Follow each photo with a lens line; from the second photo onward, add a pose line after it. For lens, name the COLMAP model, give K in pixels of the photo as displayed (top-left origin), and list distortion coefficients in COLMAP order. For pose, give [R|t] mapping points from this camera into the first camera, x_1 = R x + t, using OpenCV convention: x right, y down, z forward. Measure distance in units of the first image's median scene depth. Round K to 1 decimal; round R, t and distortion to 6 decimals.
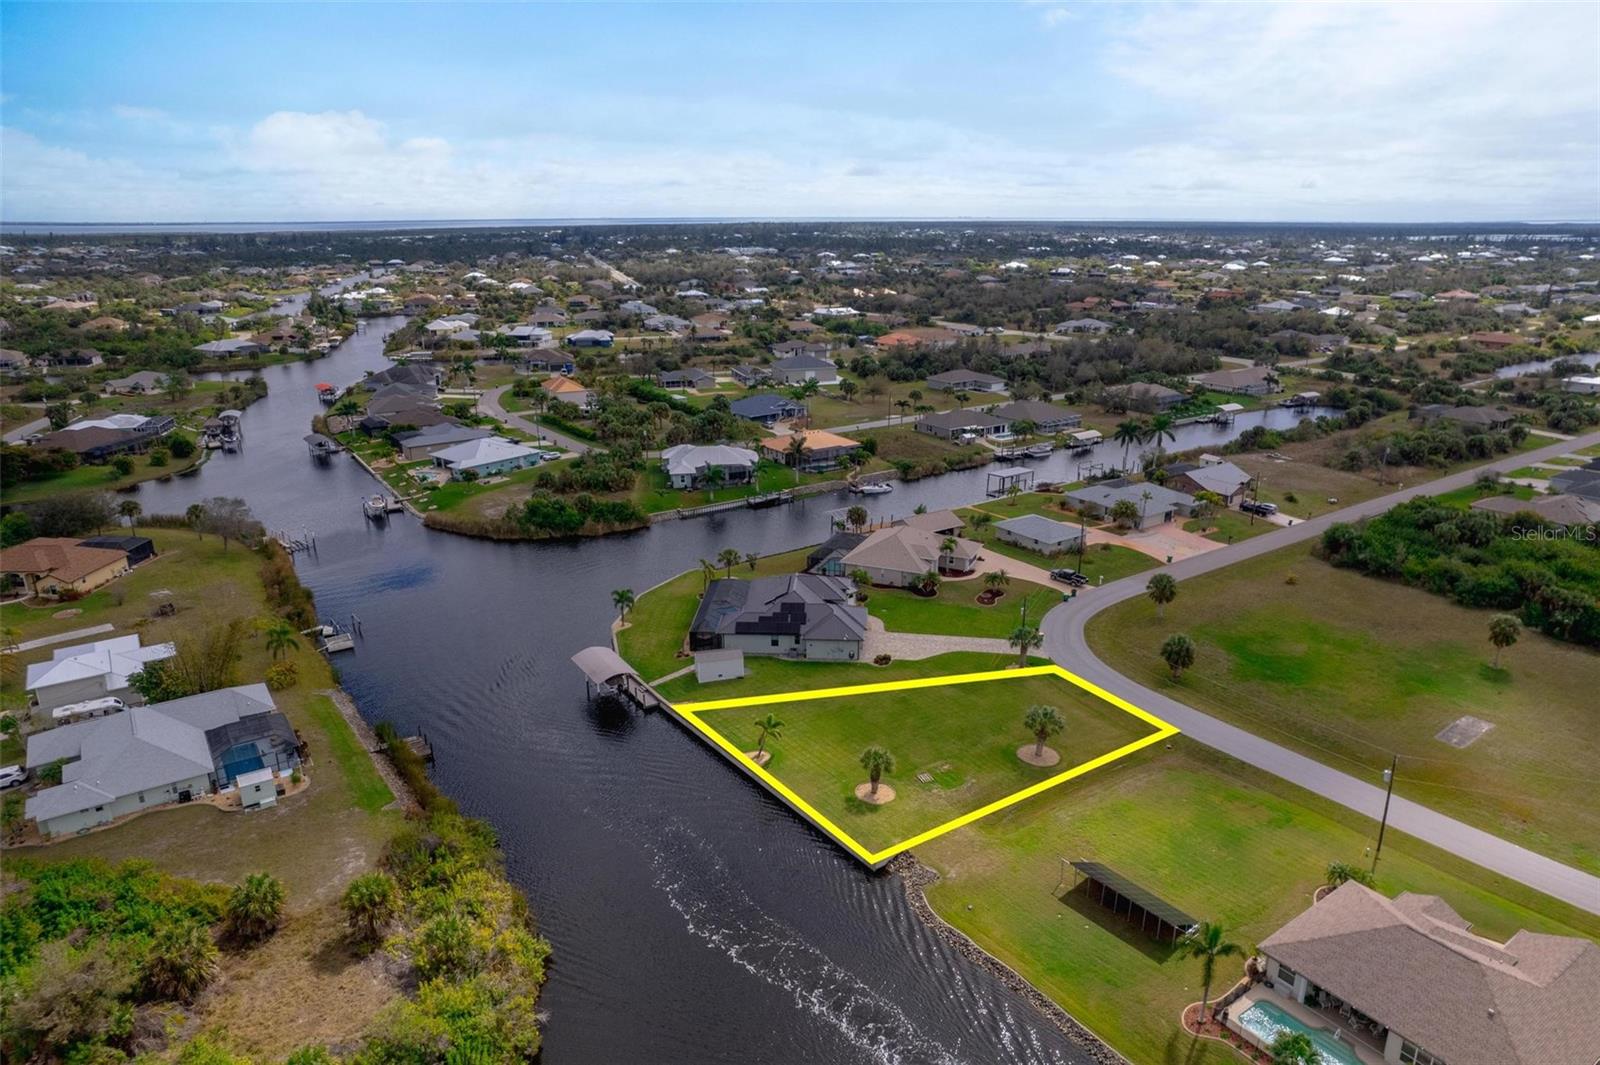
lens RADIAL K [[1028.4, 0, 810.3], [0, 1028.4, 531.9], [0, 0, 1]] dist [-0.070750, 0.068330]
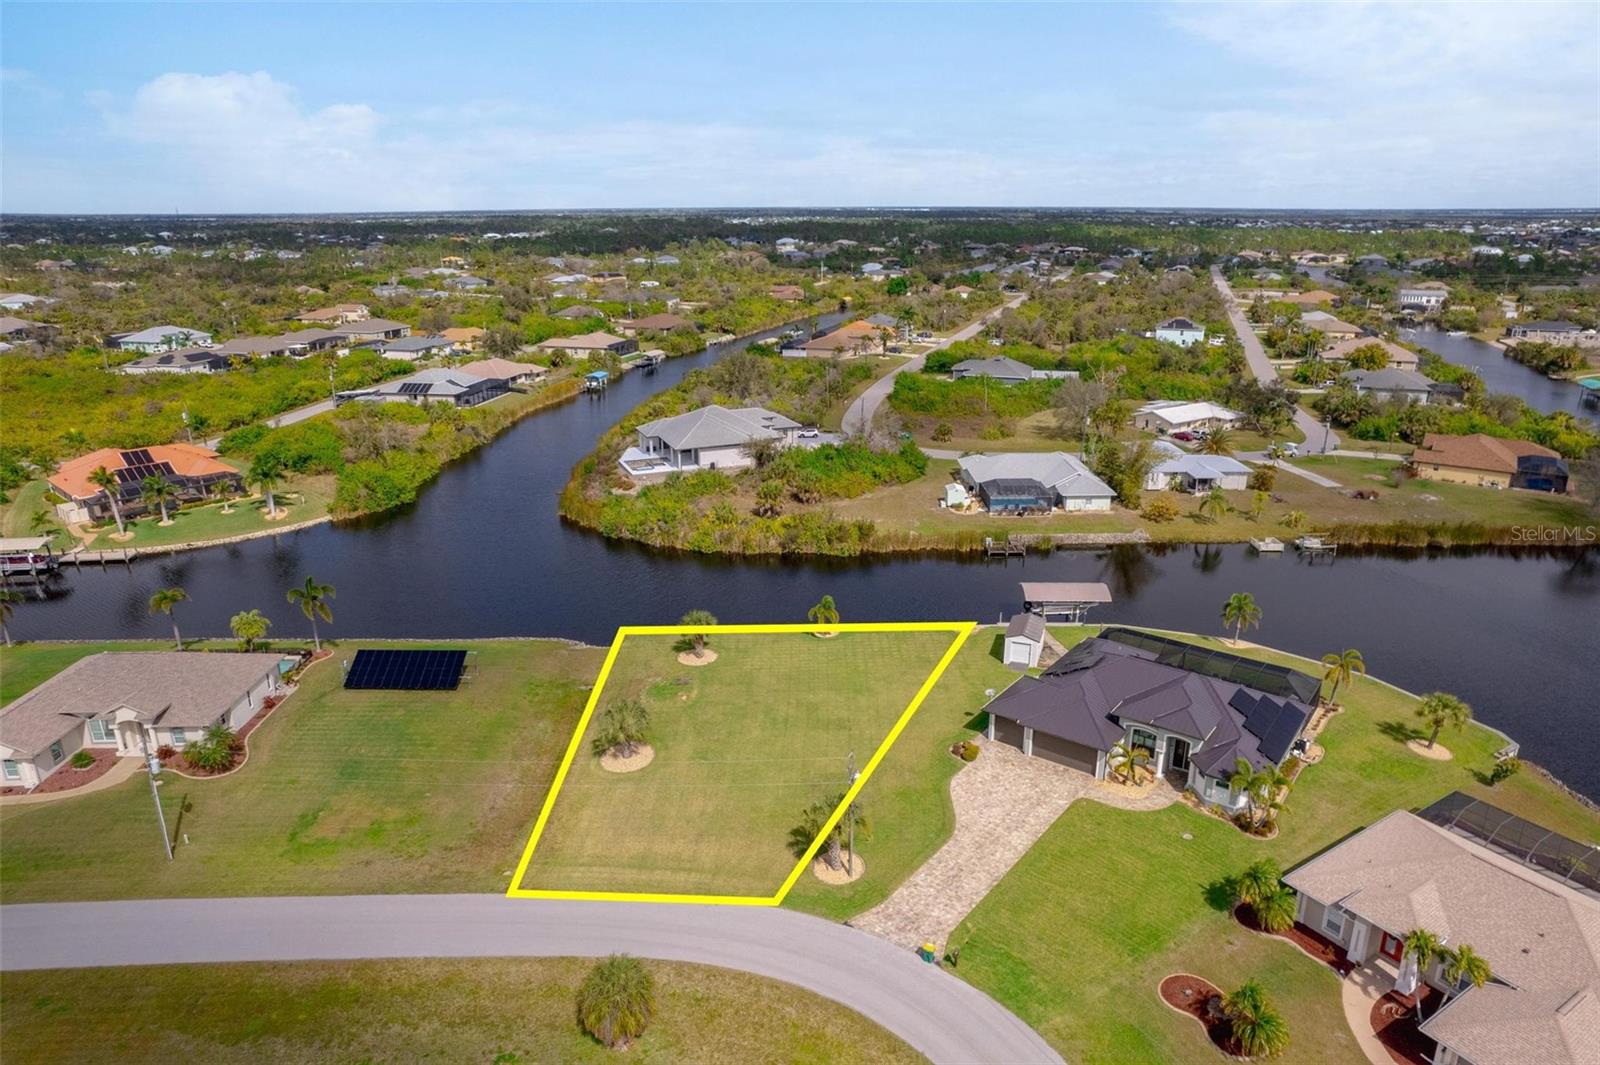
lens RADIAL K [[1028.4, 0, 807.6], [0, 1028.4, 536.0], [0, 0, 1]] dist [-0.070750, 0.068330]
pose [[-0.563917, 0.258765, -0.784244, 0.480425], [-0.242128, 0.856102, 0.456579, -0.207405], [0.789539, 0.447360, -0.420116, 0.924963]]
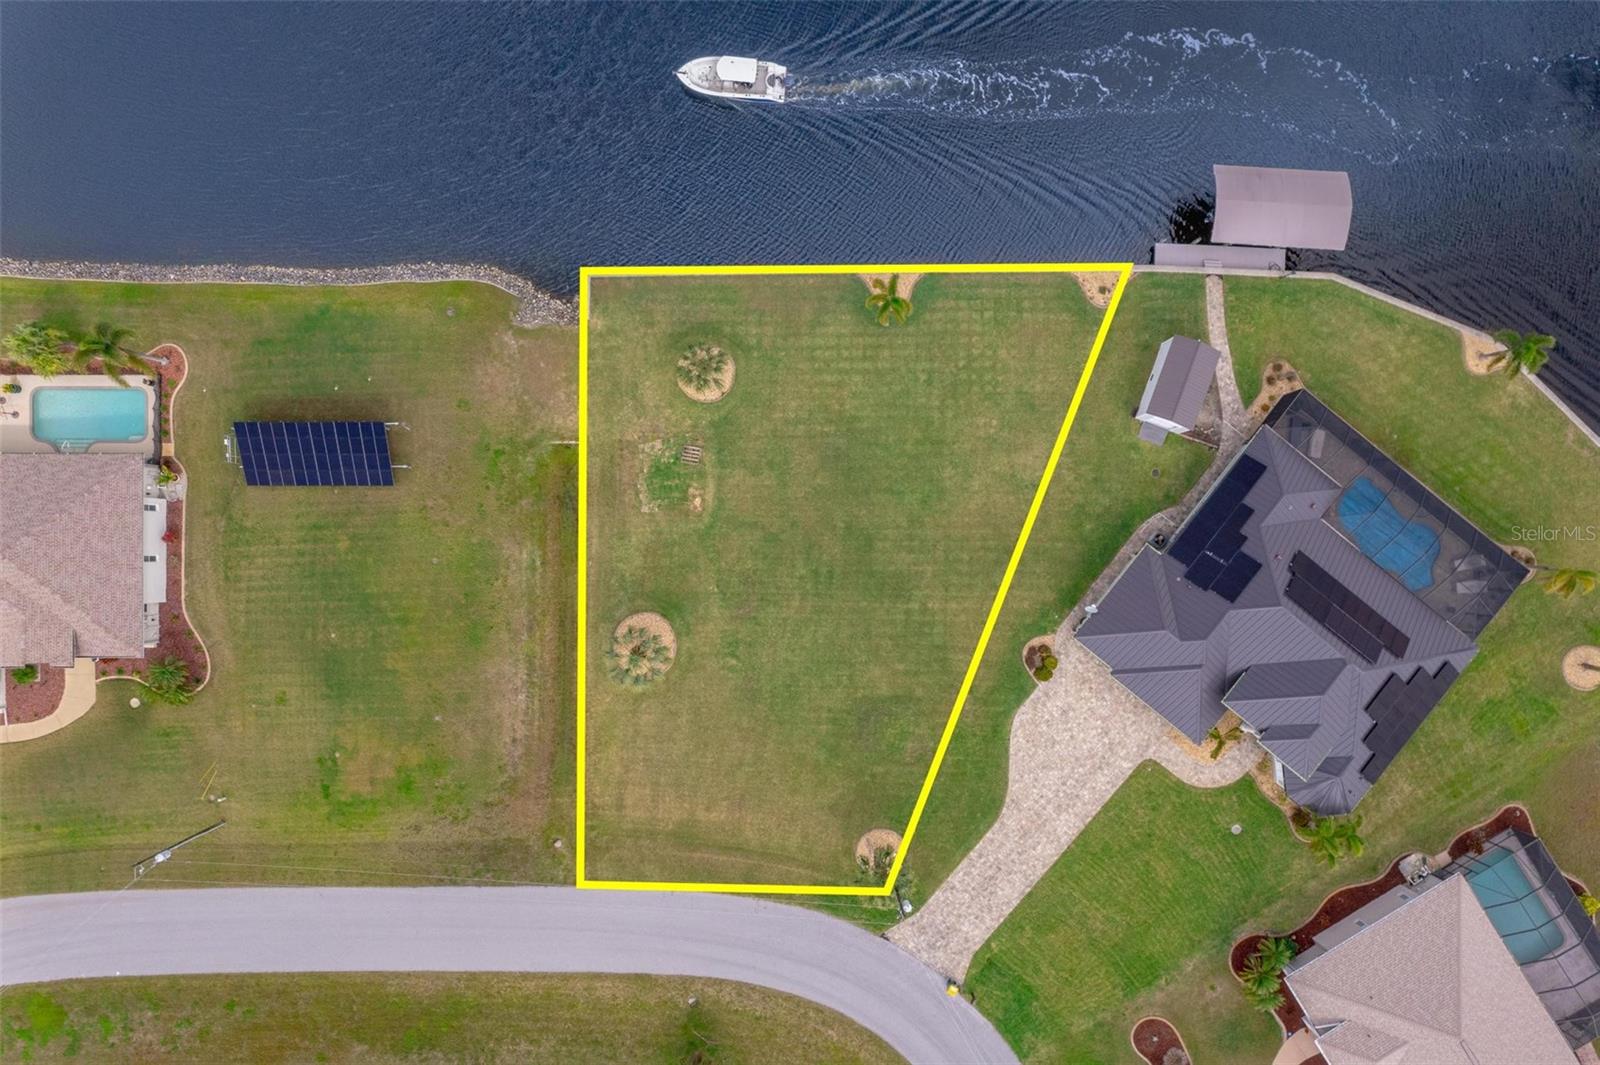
lens RADIAL K [[1028.4, 0, 813.5], [0, 1028.4, 542.1], [0, 0, 1]] dist [-0.070750, 0.068330]
pose [[-0.582412, 0.812870, 0.006169, 0.070305], [-0.237575, -0.177468, 0.955020, -0.286052], [0.777402, 0.554750, 0.296477, 0.583848]]
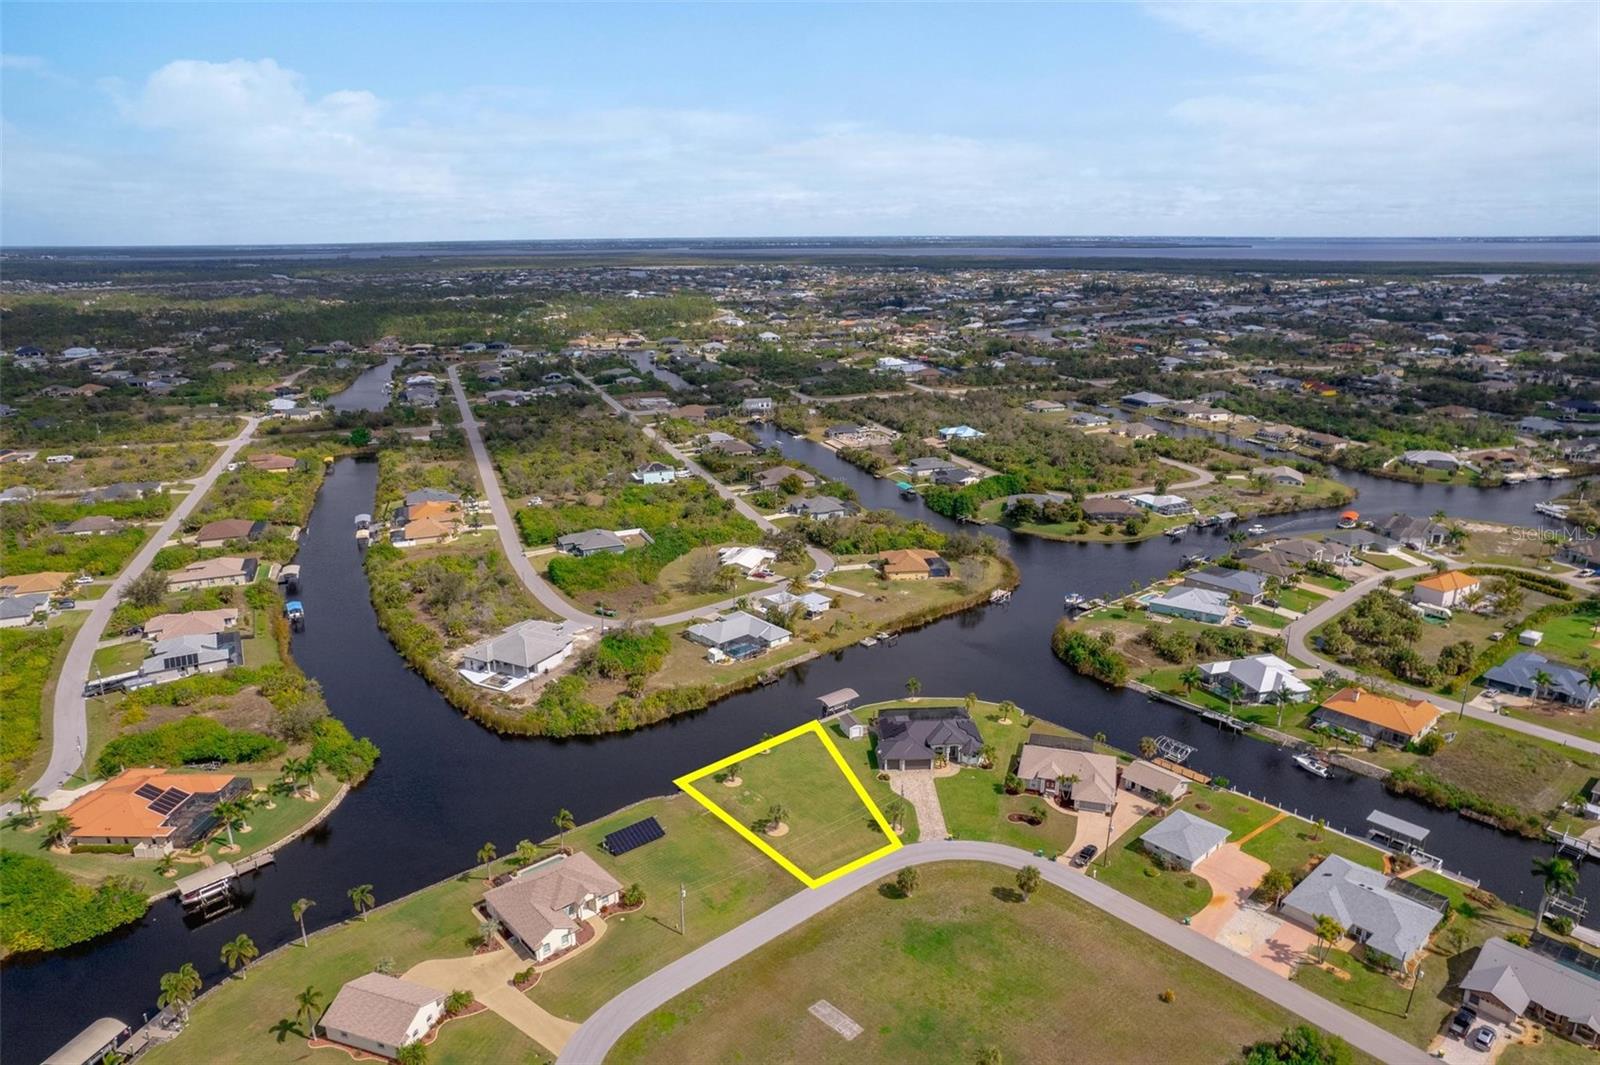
lens RADIAL K [[1028.4, 0, 809.4], [0, 1028.4, 538.8], [0, 0, 1]] dist [-0.070750, 0.068330]
pose [[0.104334, 0.288970, -0.951636, 1.194238], [-0.290835, 0.923895, 0.248660, -0.471334], [0.951067, 0.250826, 0.180437, 0.419850]]
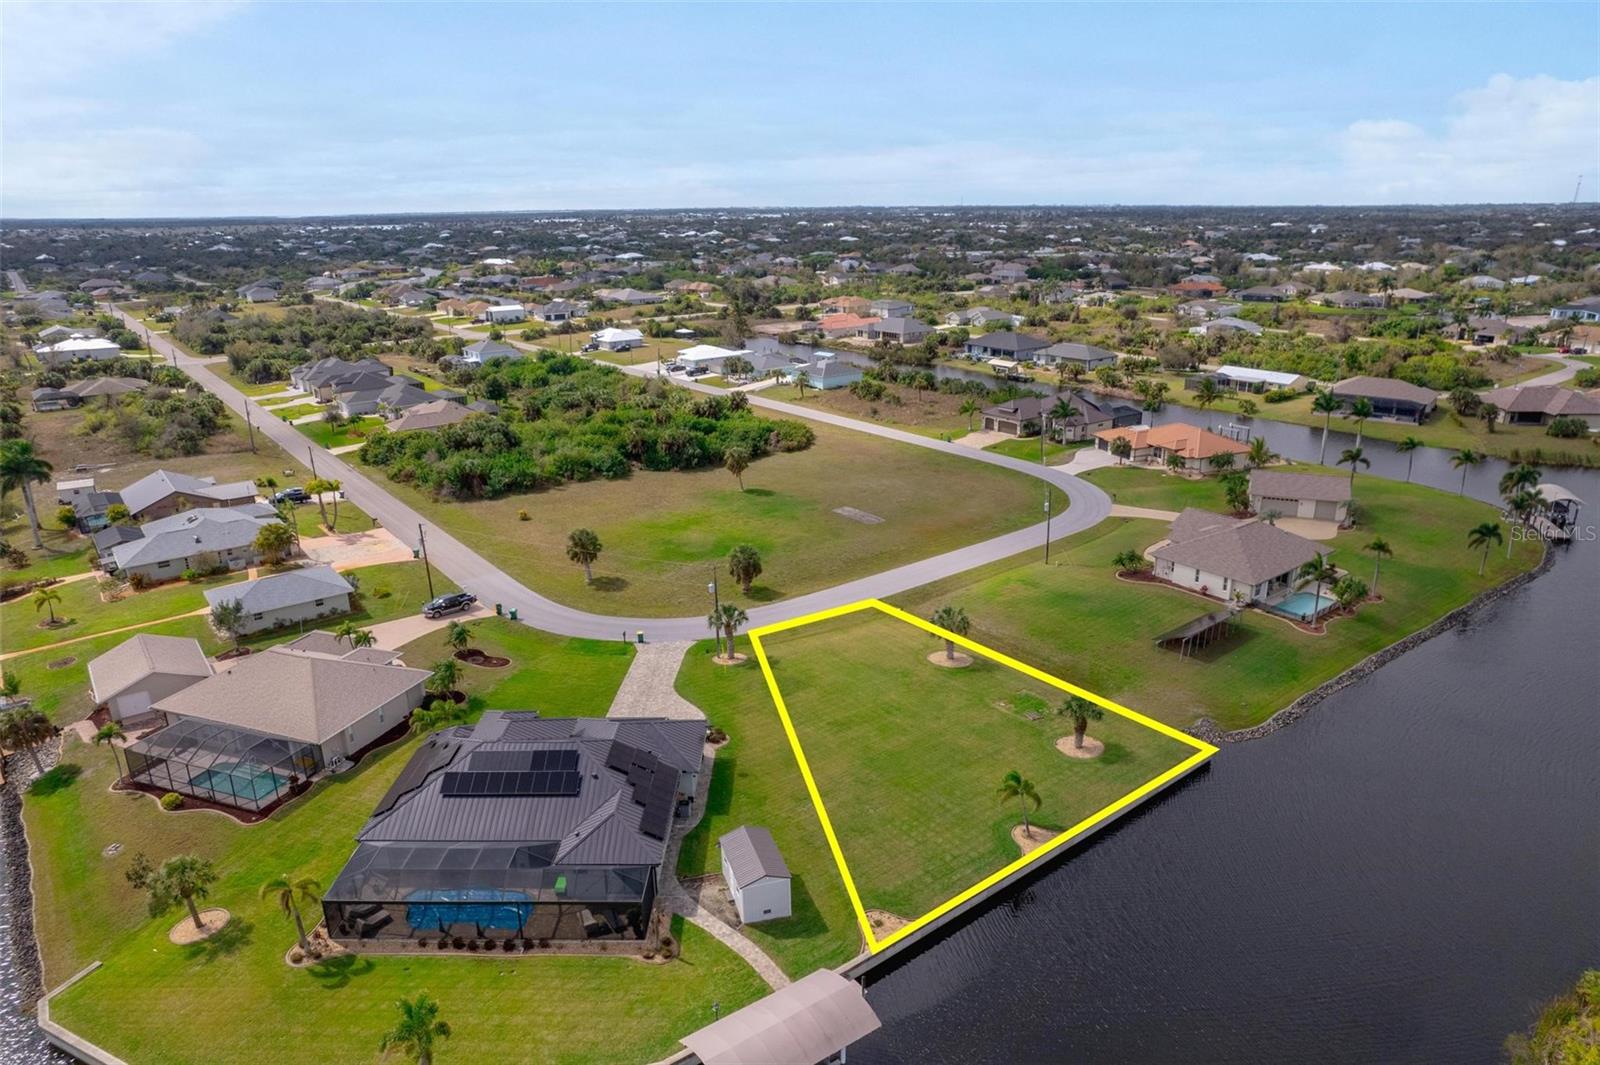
lens RADIAL K [[1028.4, 0, 806.1], [0, 1028.4, 523.1], [0, 0, 1]] dist [-0.070750, 0.068330]
pose [[-0.044303, -0.297517, 0.953688, -0.423863], [0.308159, 0.904005, 0.296333, -0.142465], [-0.950303, 0.307016, 0.051633, 0.710578]]
